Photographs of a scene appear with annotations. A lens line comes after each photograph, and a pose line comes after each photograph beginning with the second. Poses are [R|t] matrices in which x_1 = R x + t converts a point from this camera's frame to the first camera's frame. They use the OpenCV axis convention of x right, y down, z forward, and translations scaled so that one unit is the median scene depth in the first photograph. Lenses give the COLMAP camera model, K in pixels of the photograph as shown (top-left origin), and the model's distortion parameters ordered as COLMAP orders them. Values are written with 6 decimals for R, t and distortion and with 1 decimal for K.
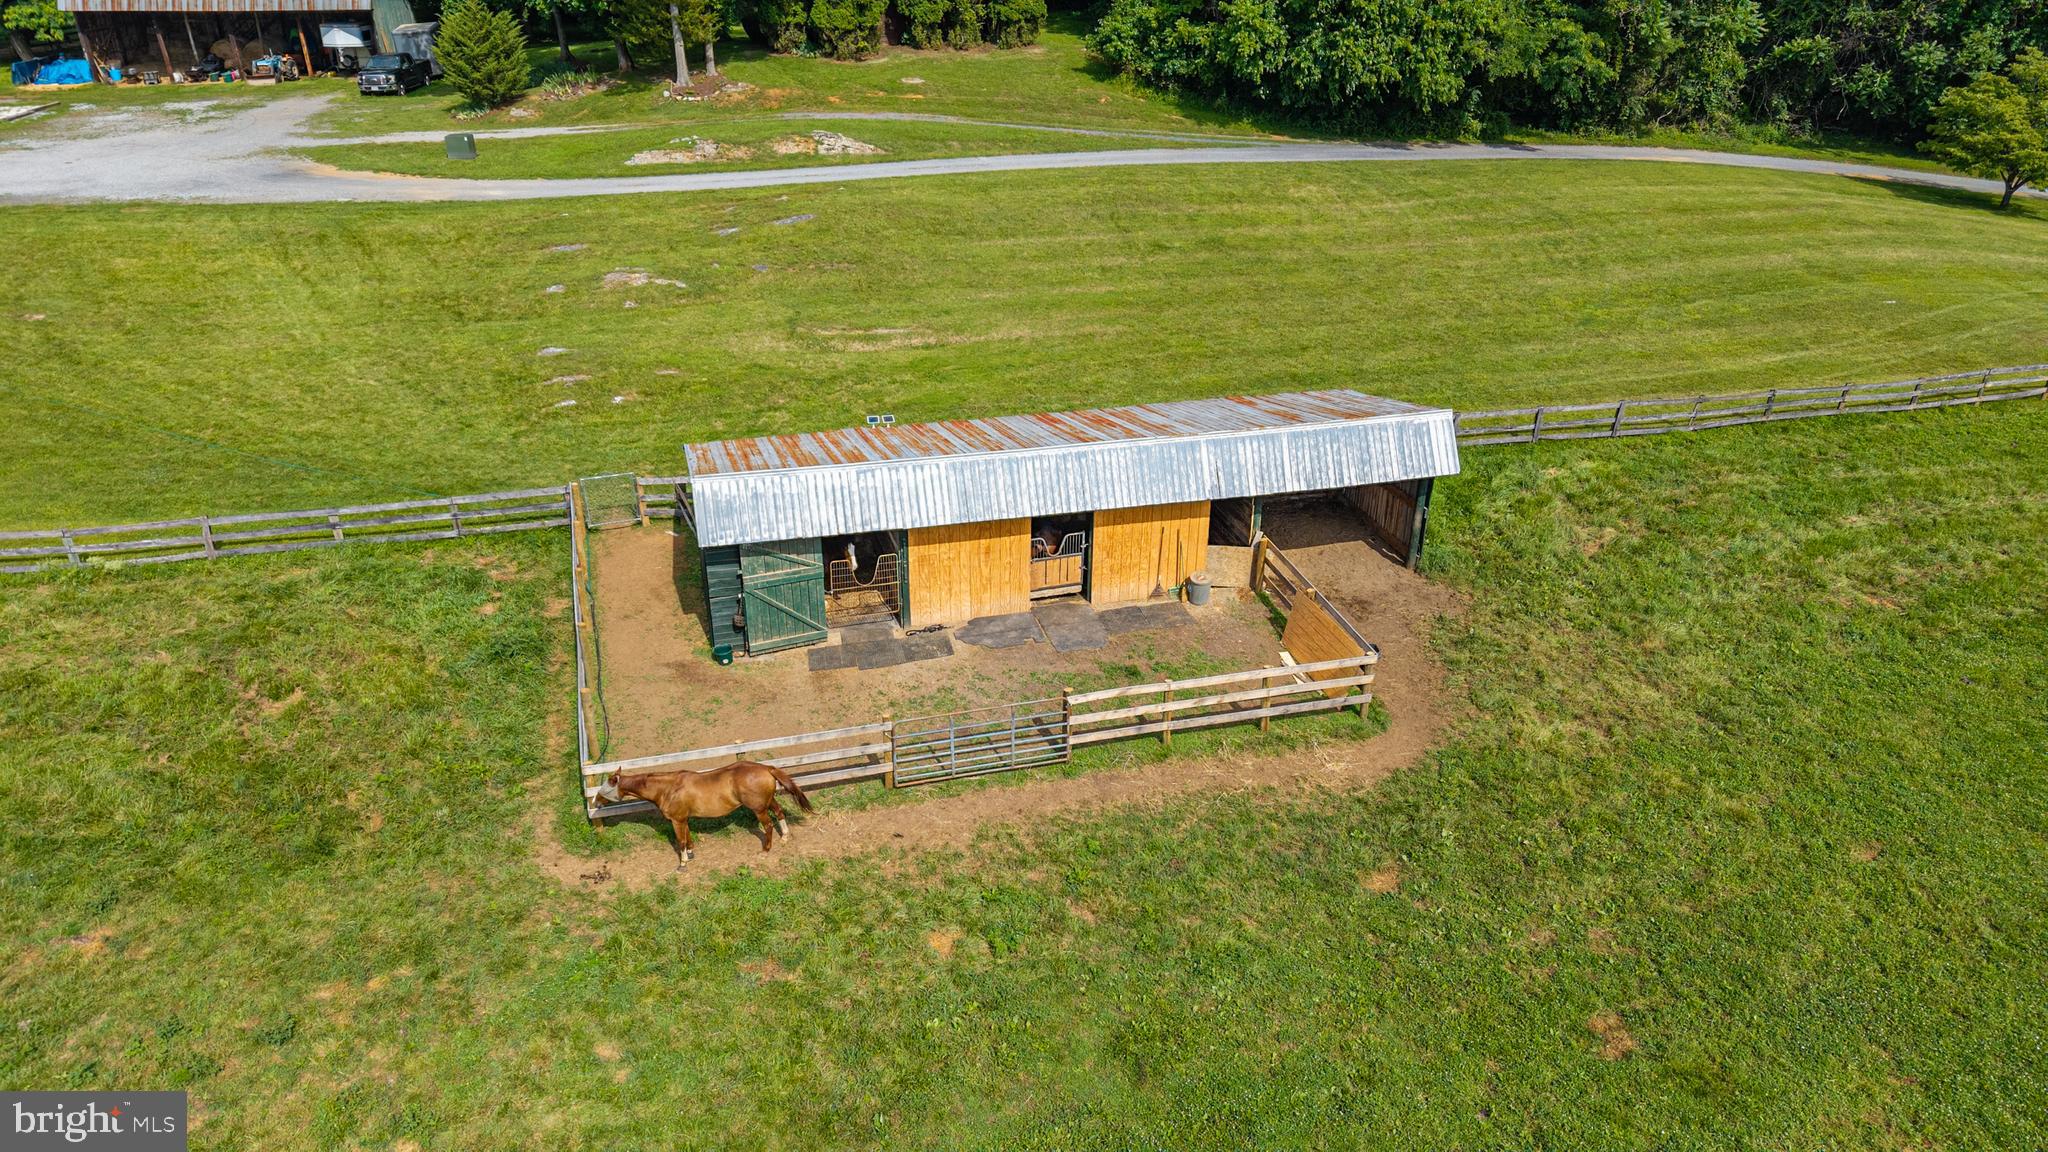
lens RADIAL K [[1348.4, 0, 1022.5], [0, 1348.4, 608.5], [0, 0, 1]] dist [0.003580, 0.006542]
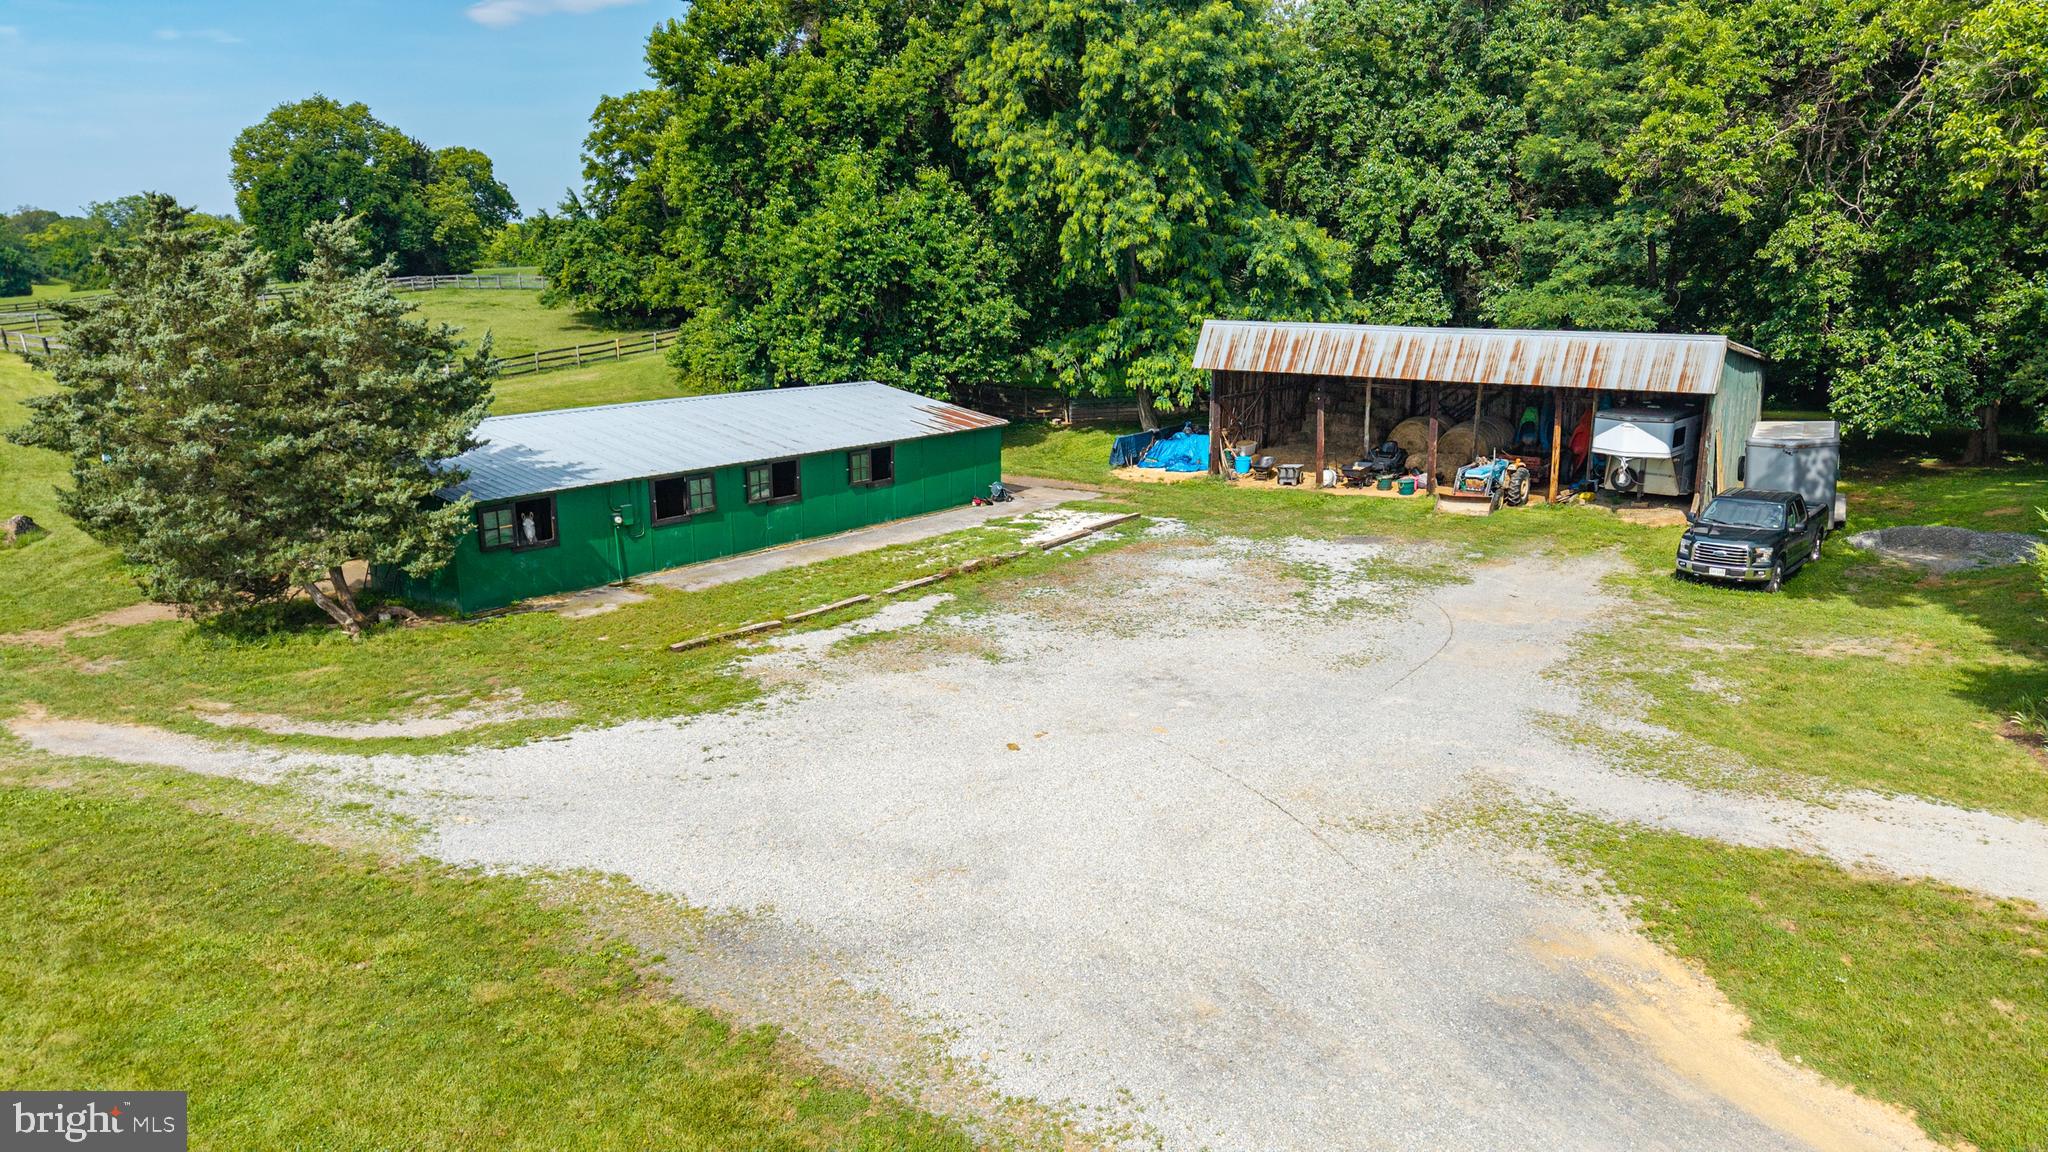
lens RADIAL K [[1376.4, 0, 1024.0], [0, 1376.4, 576.0], [0, 0, 1]] dist [0.035632, -0.048053]
pose [[0.728515, 0.153337, -0.667647, -0.435165], [-0.316702, 0.939605, -0.129778, -0.322632], [0.607425, 0.305991, 0.733079, 0.683533]]
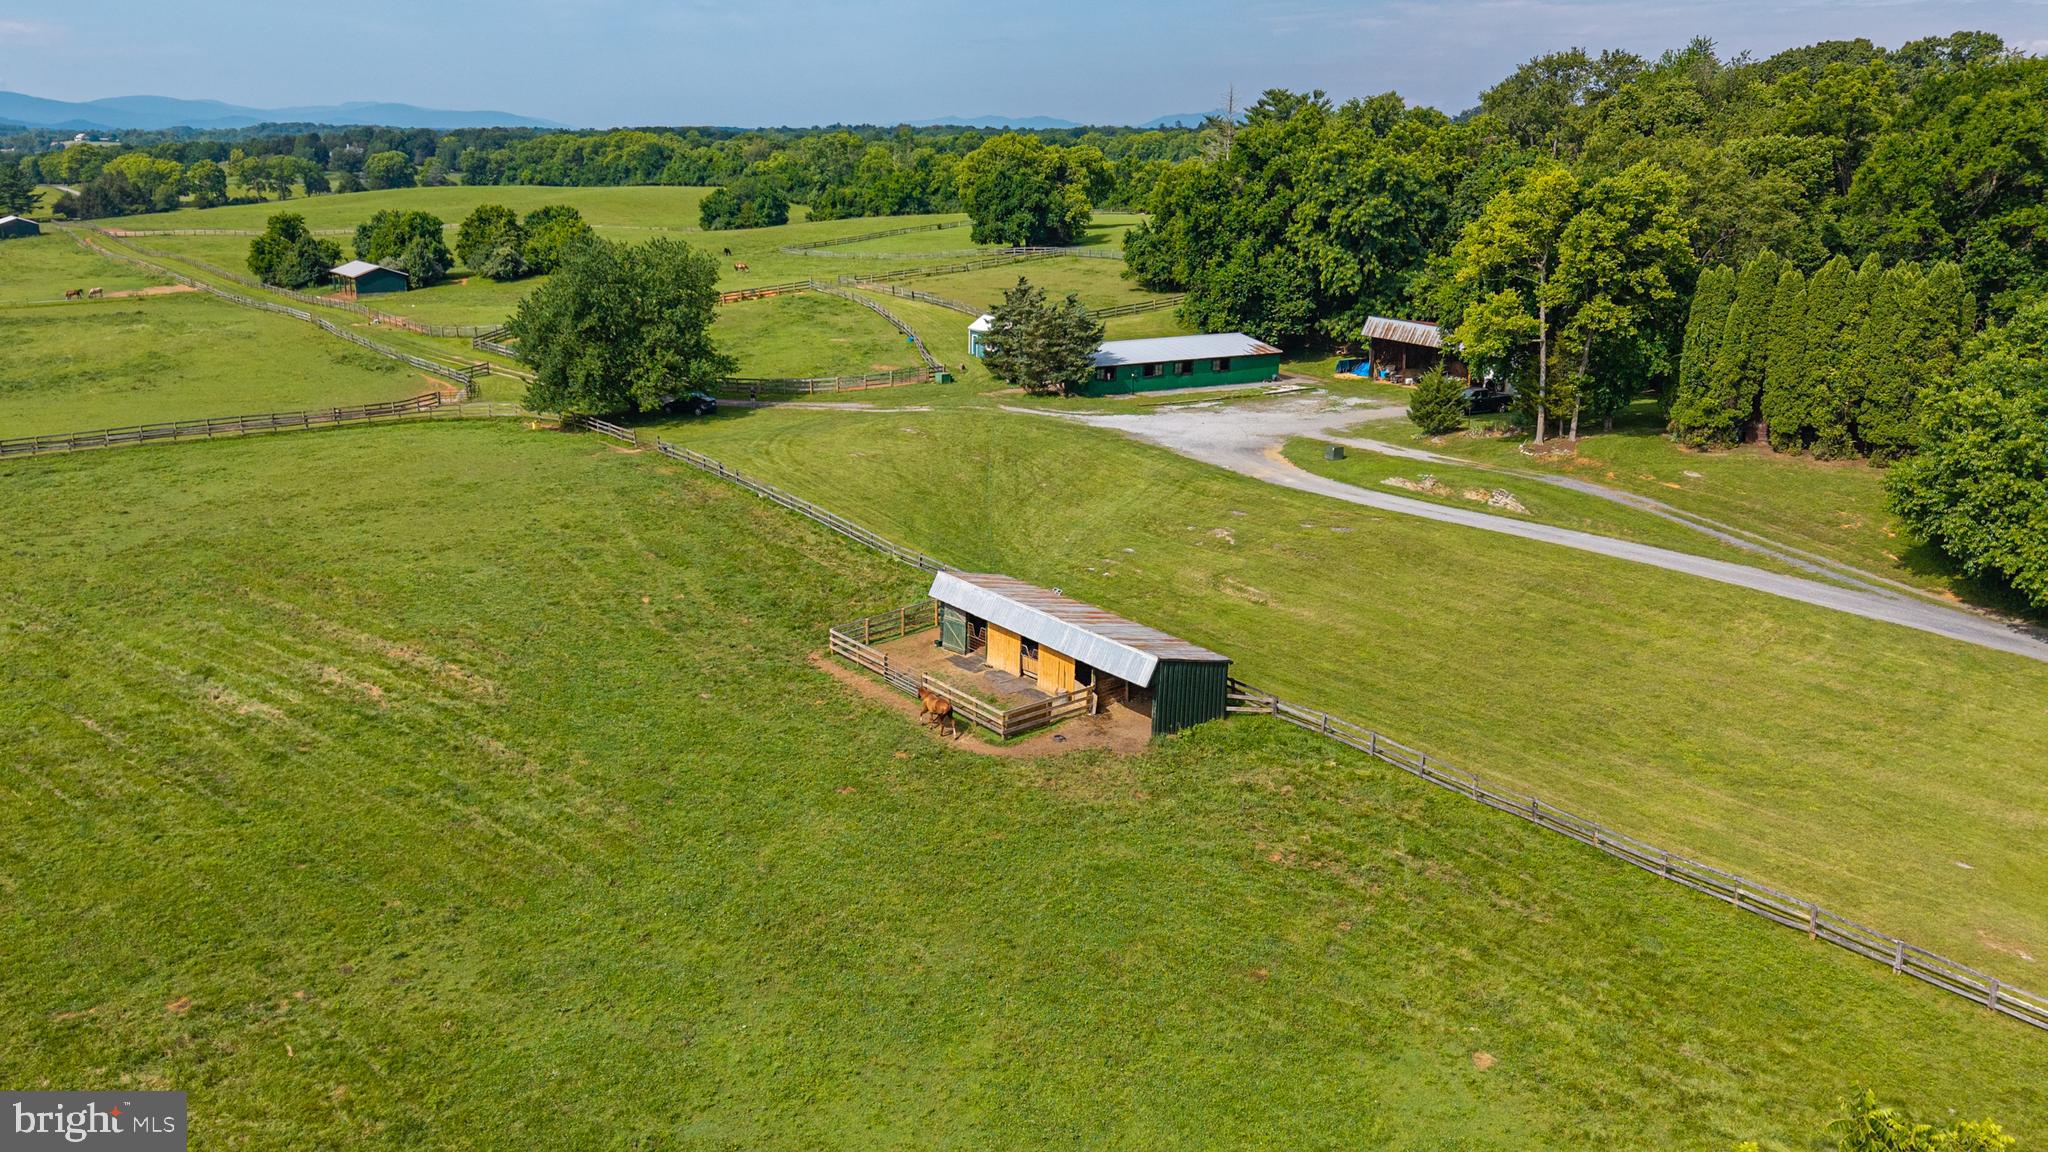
lens RADIAL K [[1511.4, 0, 904.5], [0, 1511.4, 570.0], [0, 0, 1]] dist [0.125538, -0.345751]
pose [[0.337719, 0.253554, -0.906453, 1.105113], [-0.437435, 0.894995, 0.087373, -0.149197], [0.833425, 0.367006, 0.413170, -0.137496]]
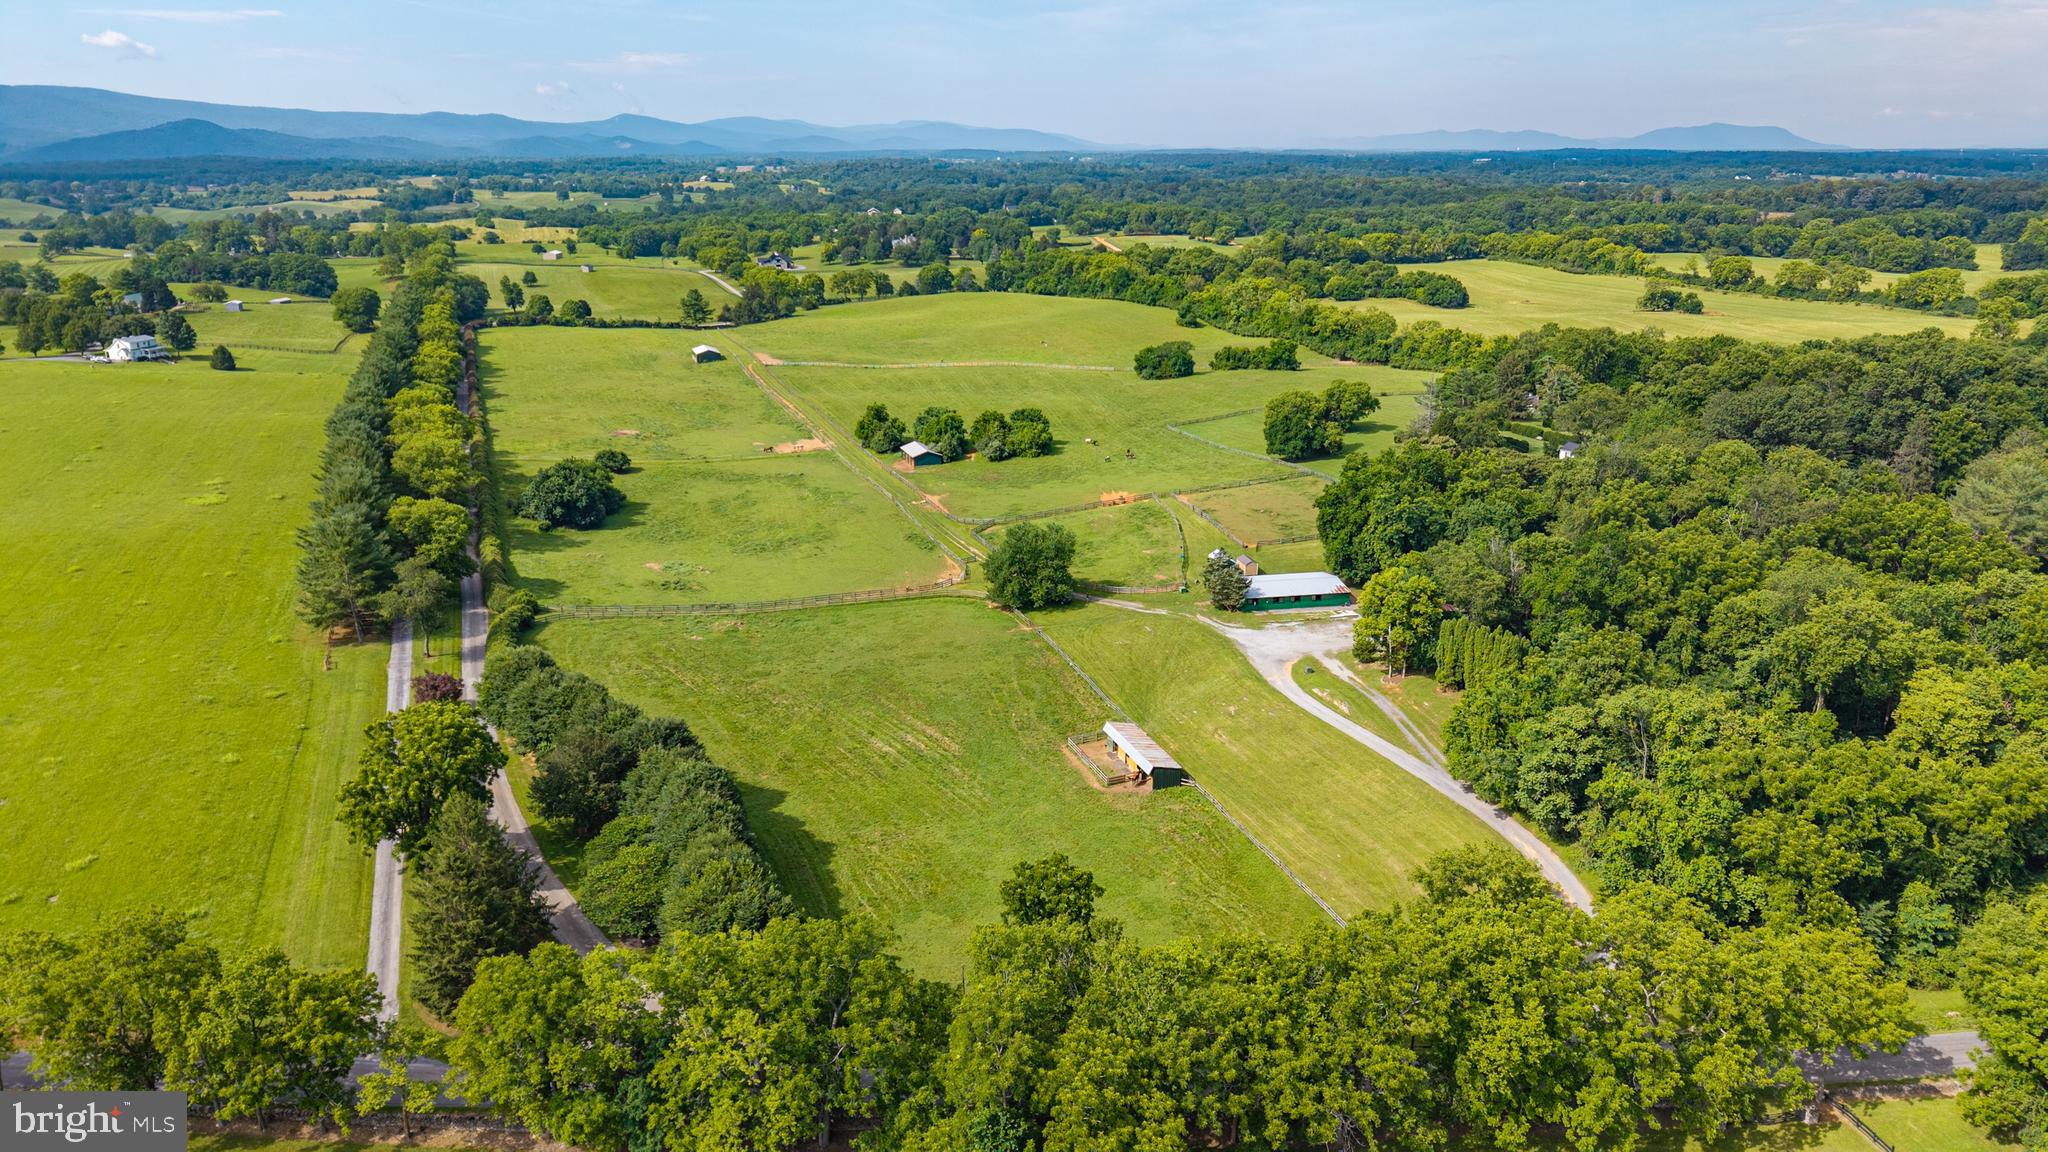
lens RADIAL K [[1353.6, 0, 1024.0], [0, 1353.6, 576.0], [0, 0, 1]] dist [0.072791, -0.107302]
pose [[0.092759, 0.292045, -0.951896, 3.113395], [-0.464680, 0.858218, 0.218023, -1.037697], [0.880607, 0.422103, 0.215315, -0.662195]]
